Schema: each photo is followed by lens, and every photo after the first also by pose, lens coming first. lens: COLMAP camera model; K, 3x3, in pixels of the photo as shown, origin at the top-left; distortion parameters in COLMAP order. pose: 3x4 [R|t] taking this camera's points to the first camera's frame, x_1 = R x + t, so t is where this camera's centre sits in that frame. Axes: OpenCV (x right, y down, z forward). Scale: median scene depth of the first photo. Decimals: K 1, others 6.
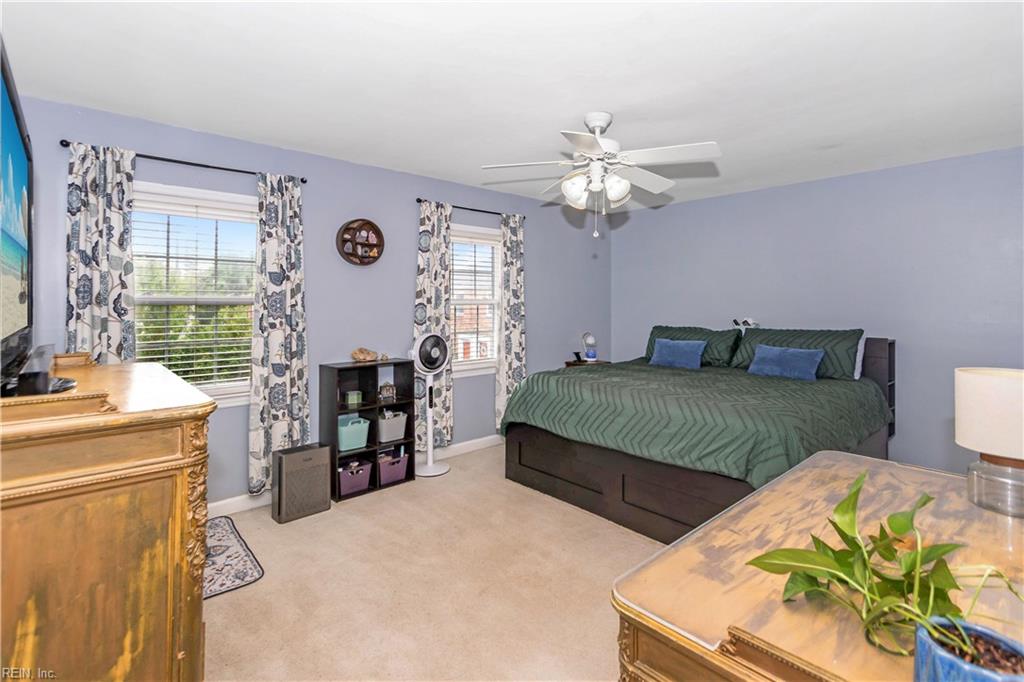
lens RADIAL K [[489.7, 0, 511.4], [0, 489.7, 298.3], [0, 0, 1]] dist [0.000616, 0.000054]
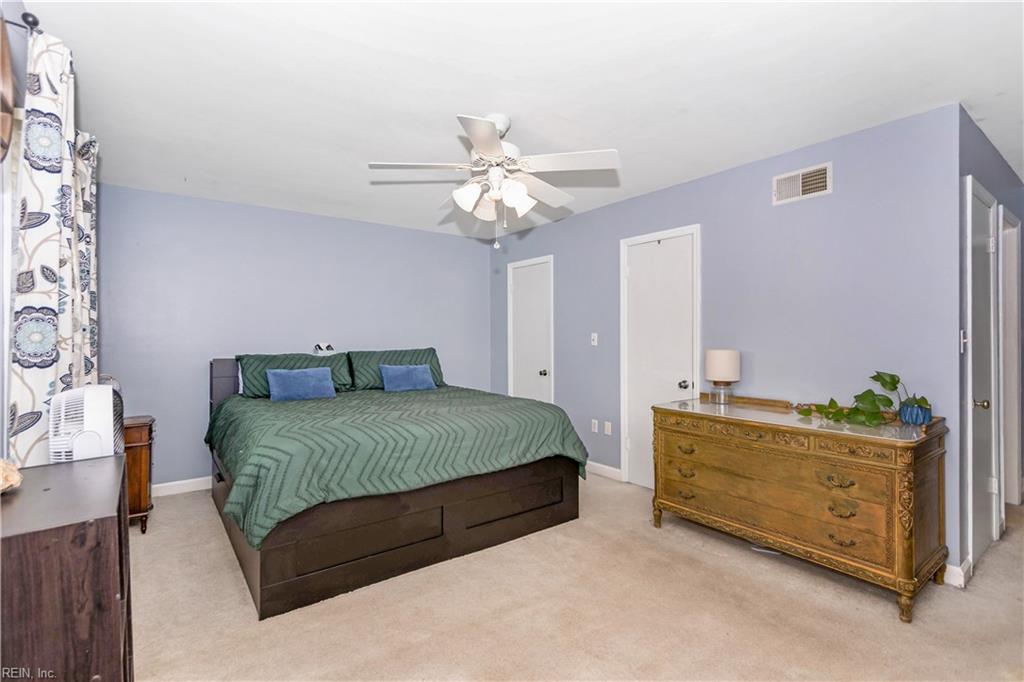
lens RADIAL K [[477.0, 0, 510.0], [0, 477.0, 335.9], [0, 0, 1]] dist [-0.000232, -0.000582]
pose [[0.095234, 0.000988, 0.995454, -0.646144], [-0.008872, 0.999961, -0.000144, 0.037294], [-0.995415, -0.008818, 0.095239, 0.782290]]
